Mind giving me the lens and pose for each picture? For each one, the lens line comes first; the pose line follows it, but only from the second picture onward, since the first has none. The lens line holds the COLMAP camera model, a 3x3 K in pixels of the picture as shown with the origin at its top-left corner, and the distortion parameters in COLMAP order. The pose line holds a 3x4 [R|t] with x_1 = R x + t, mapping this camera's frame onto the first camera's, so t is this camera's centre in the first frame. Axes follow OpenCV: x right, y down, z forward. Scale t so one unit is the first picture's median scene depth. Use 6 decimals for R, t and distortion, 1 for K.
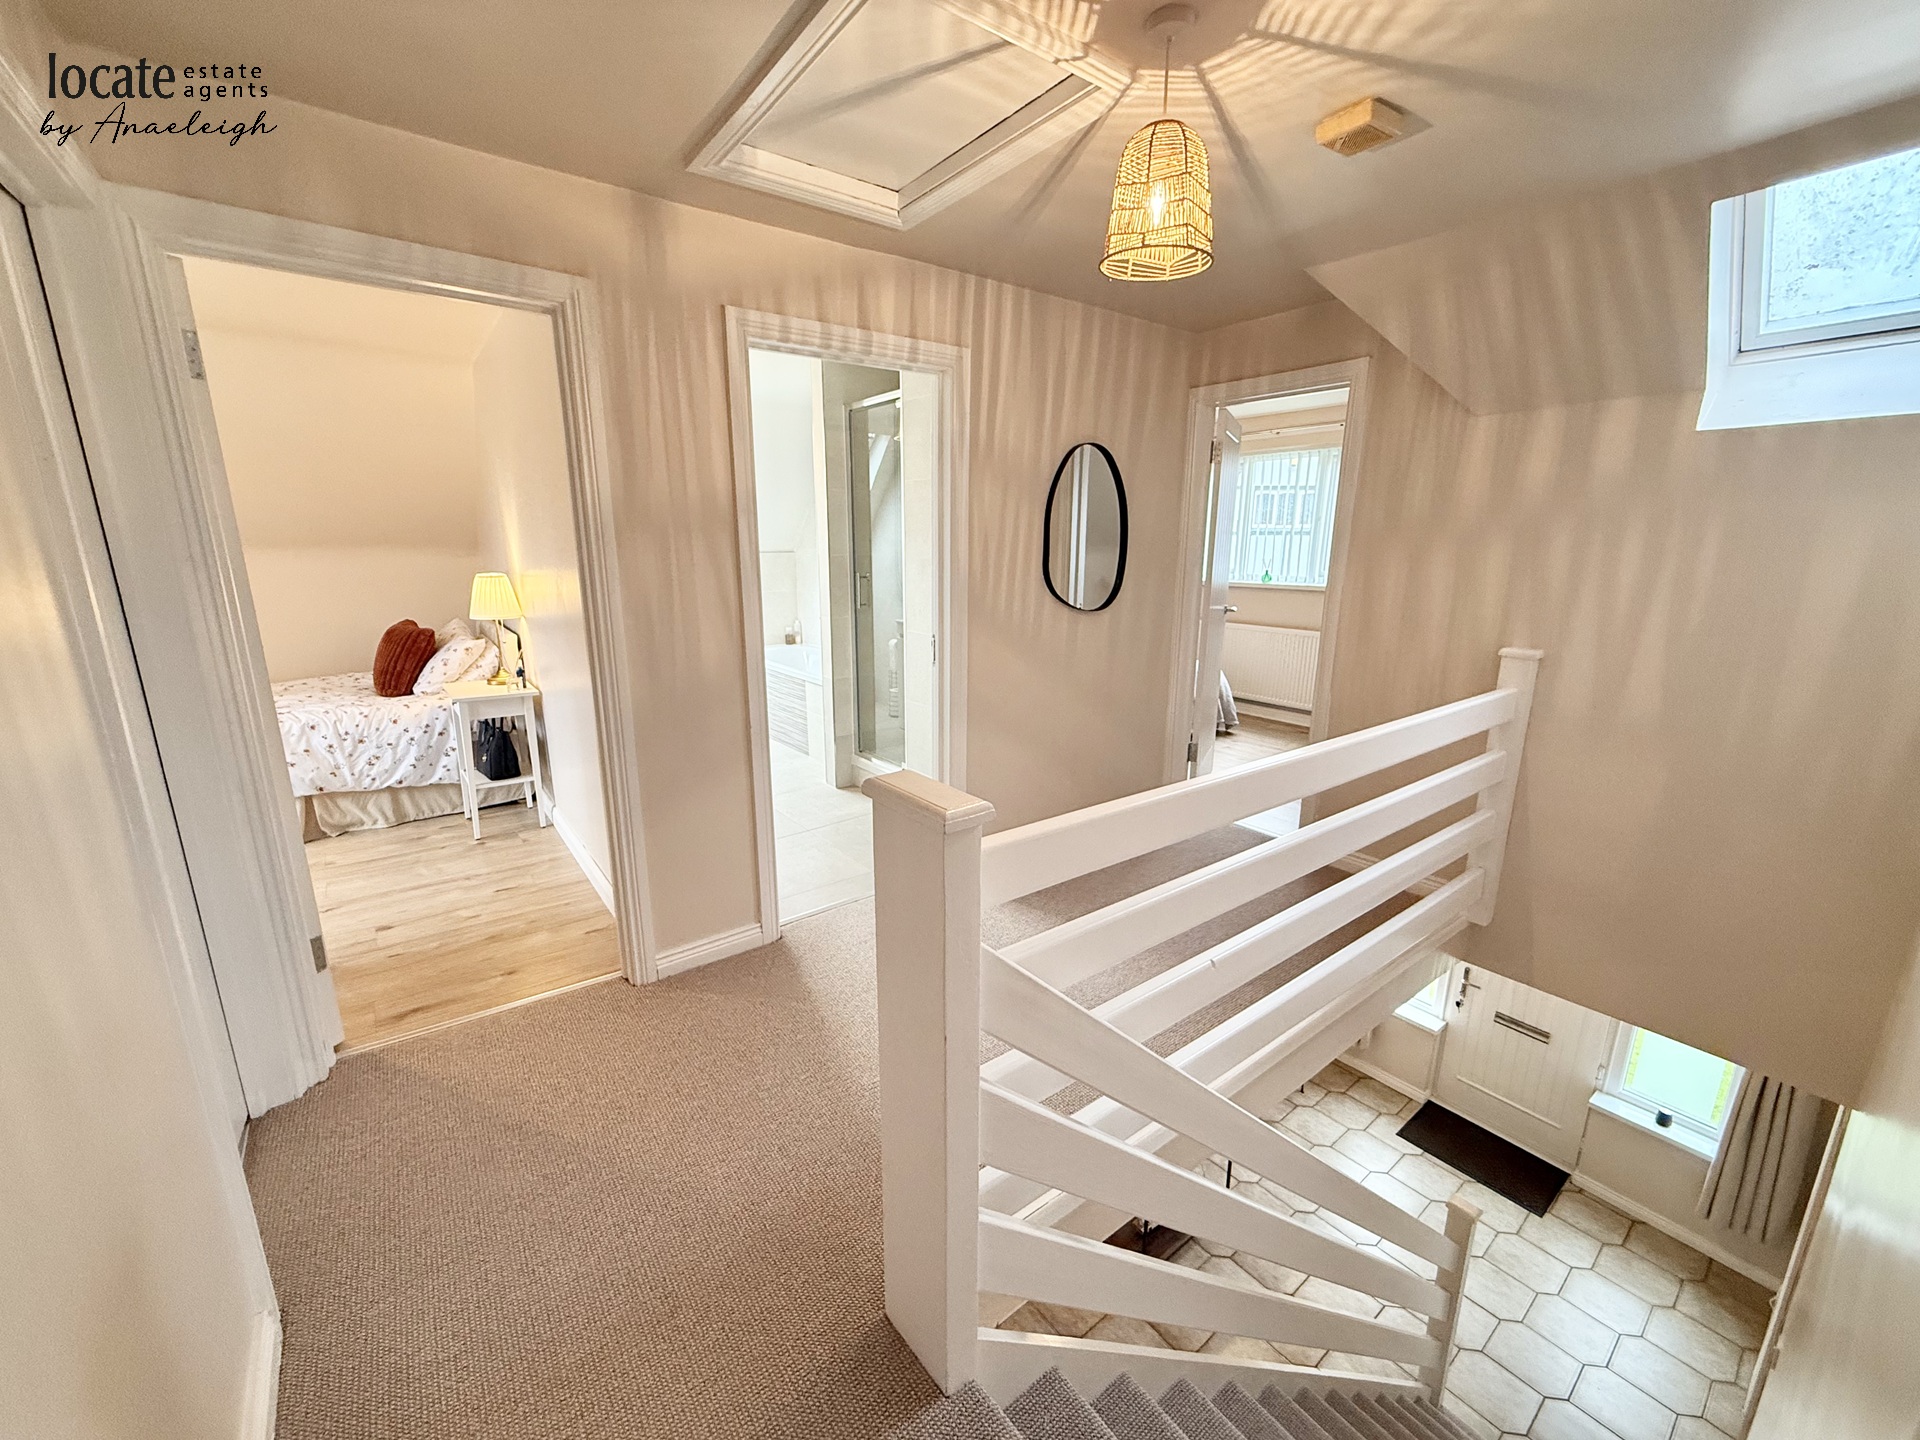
lens RADIAL K [[761.7, 0, 954.3], [0, 761.7, 720.6], [0, 0, 1]] dist [0.000035, 0.000136]
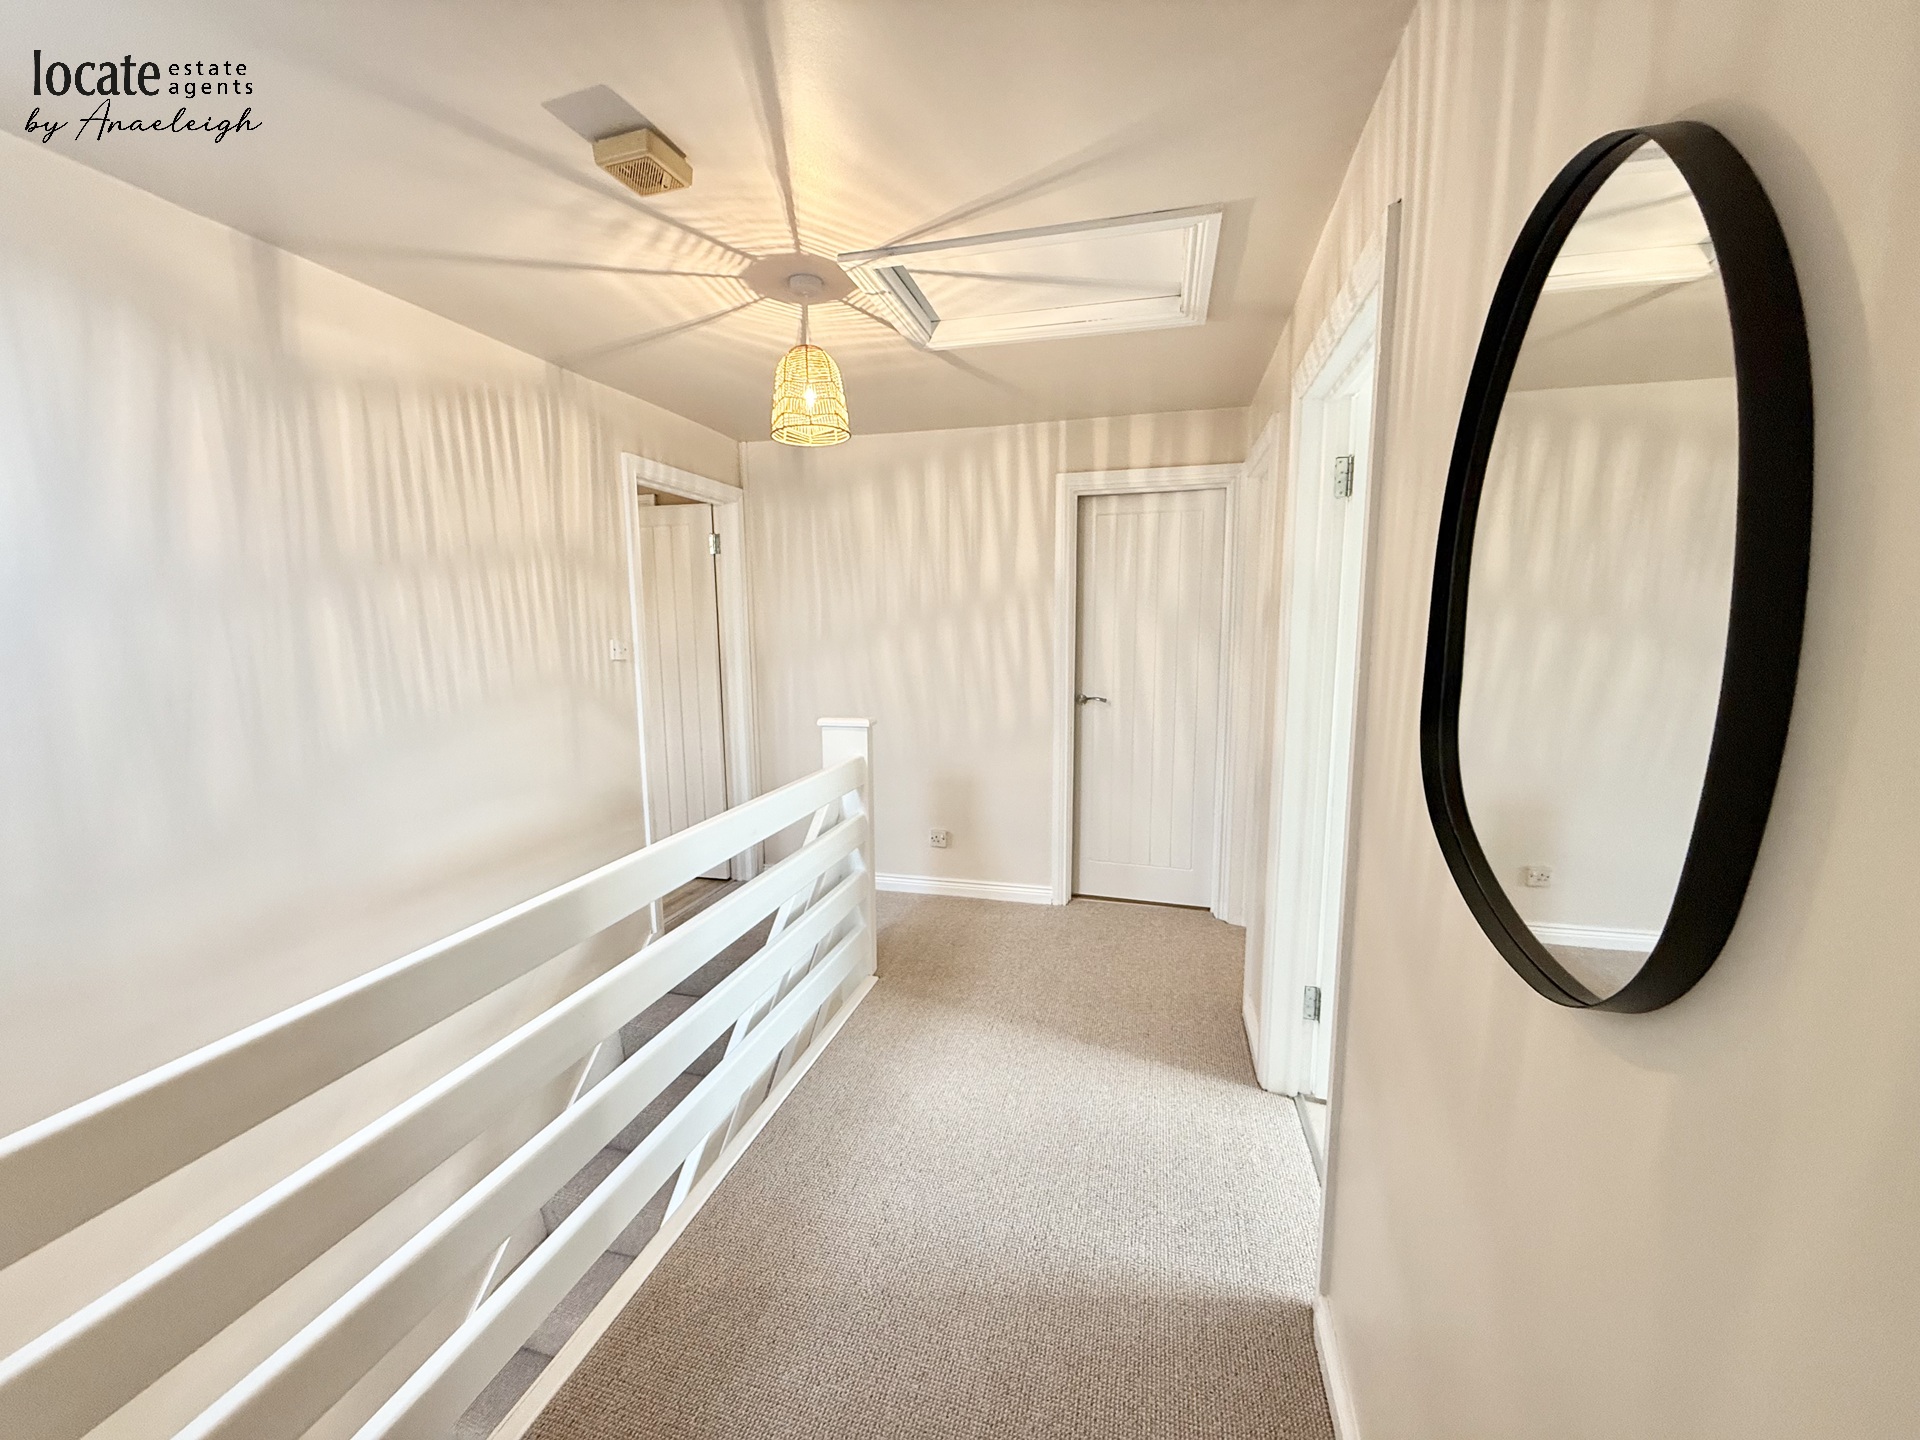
lens RADIAL K [[761.7, 0, 954.3], [0, 761.7, 720.6], [0, 0, 1]] dist [0.000035, 0.000136]
pose [[-0.784705, 0.081190, -0.614530, 0.840097], [-0.142113, 0.941415, 0.305845, -0.496831], [0.603359, 0.327331, -0.727195, 2.052701]]
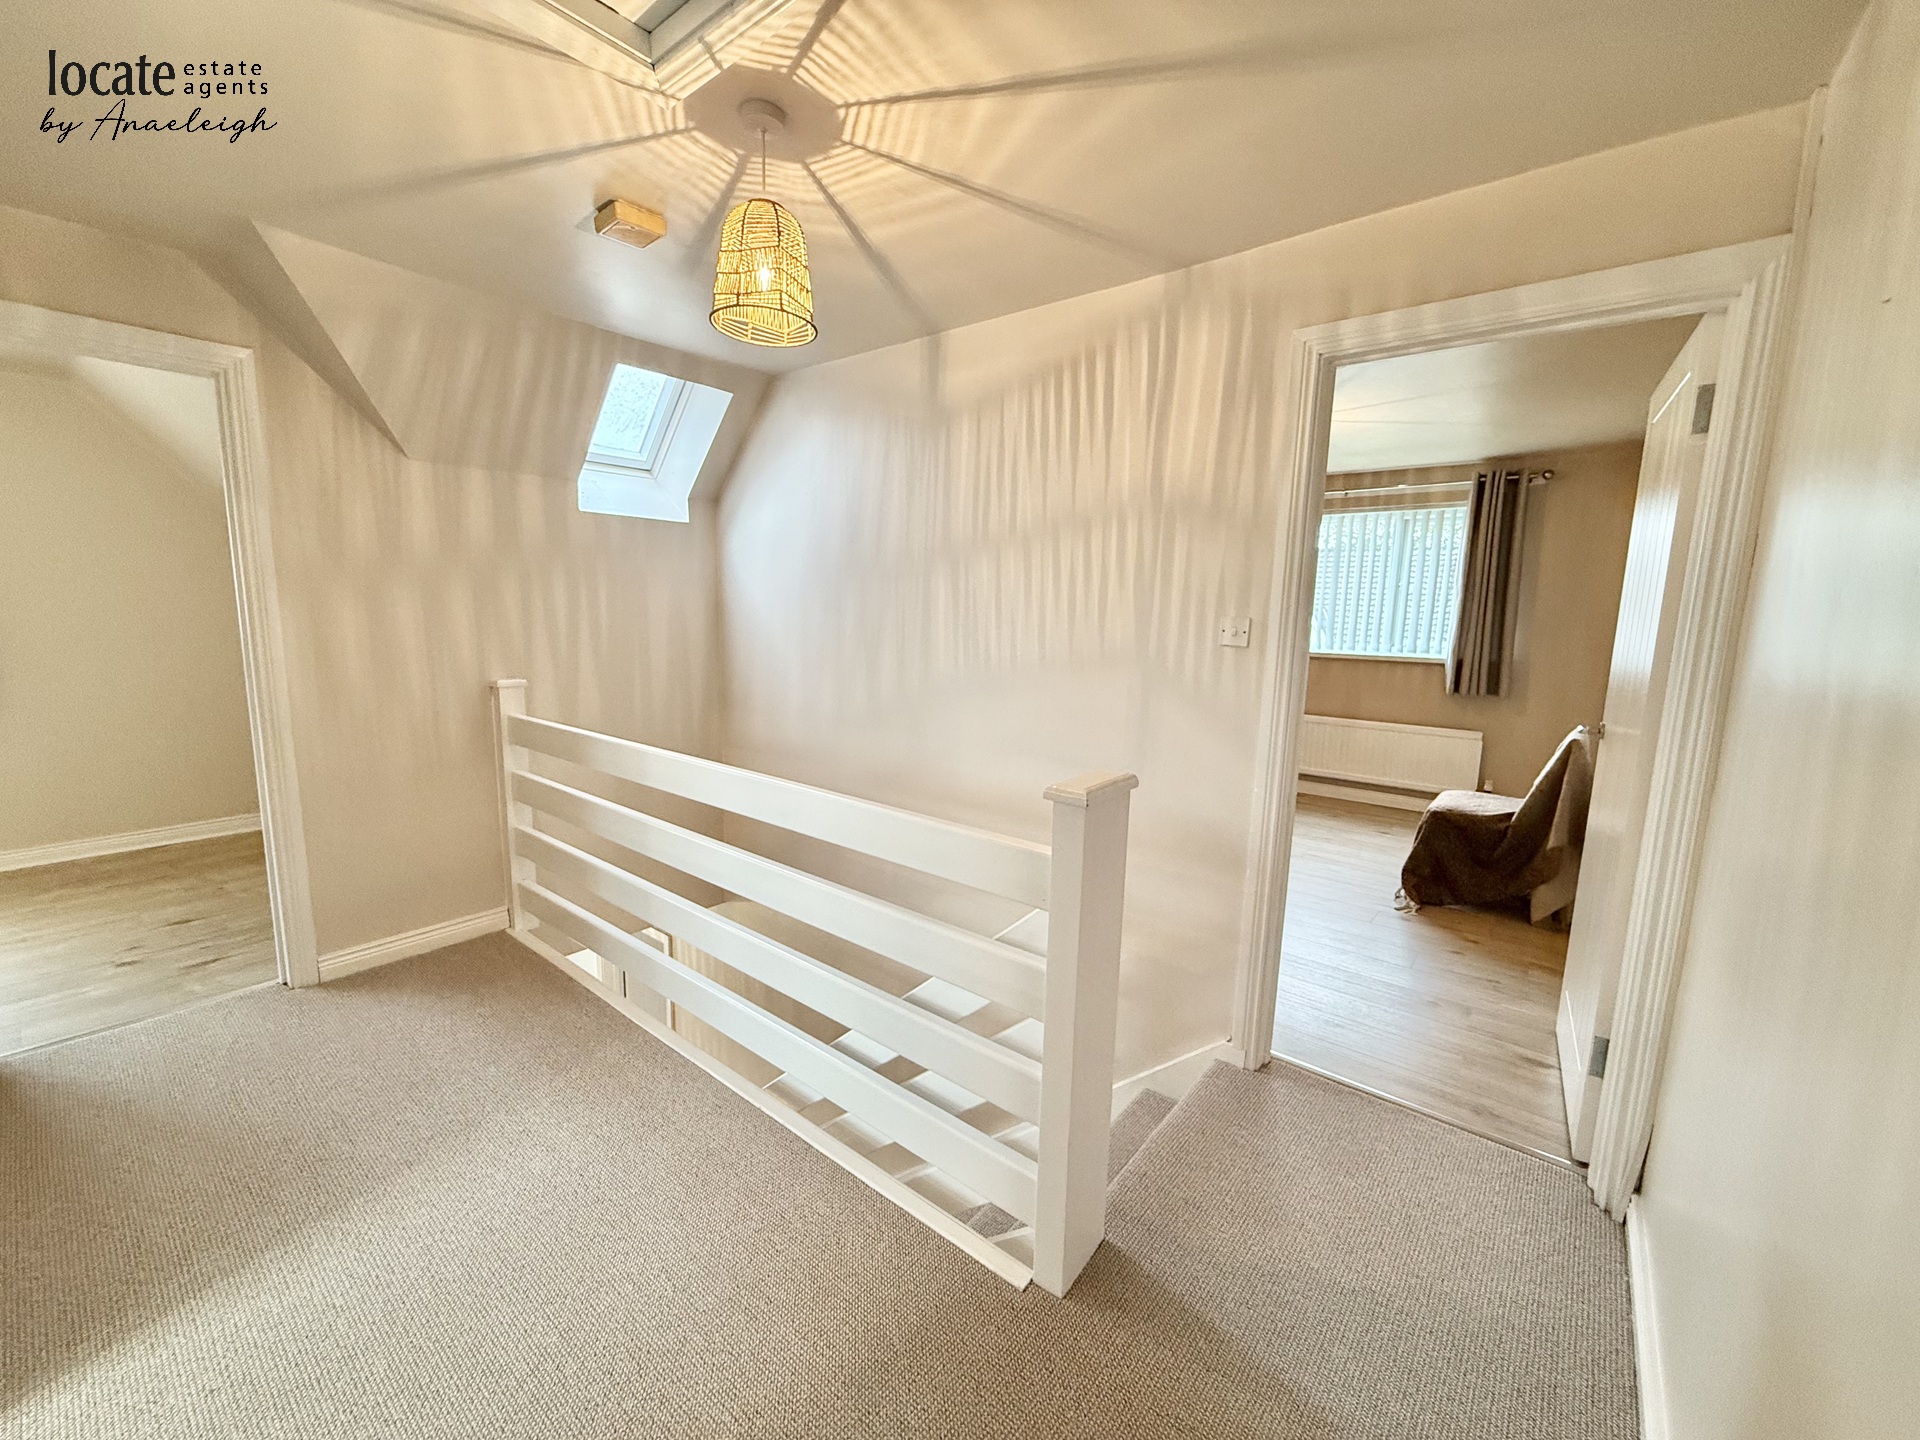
lens RADIAL K [[761.7, 0, 954.3], [0, 761.7, 720.6], [0, 0, 1]] dist [0.000035, 0.000136]
pose [[-0.237636, -0.164049, 0.957401, -0.777101], [0.204397, 0.955122, 0.214391, -0.223499], [-0.949606, 0.246637, -0.193440, 0.945050]]
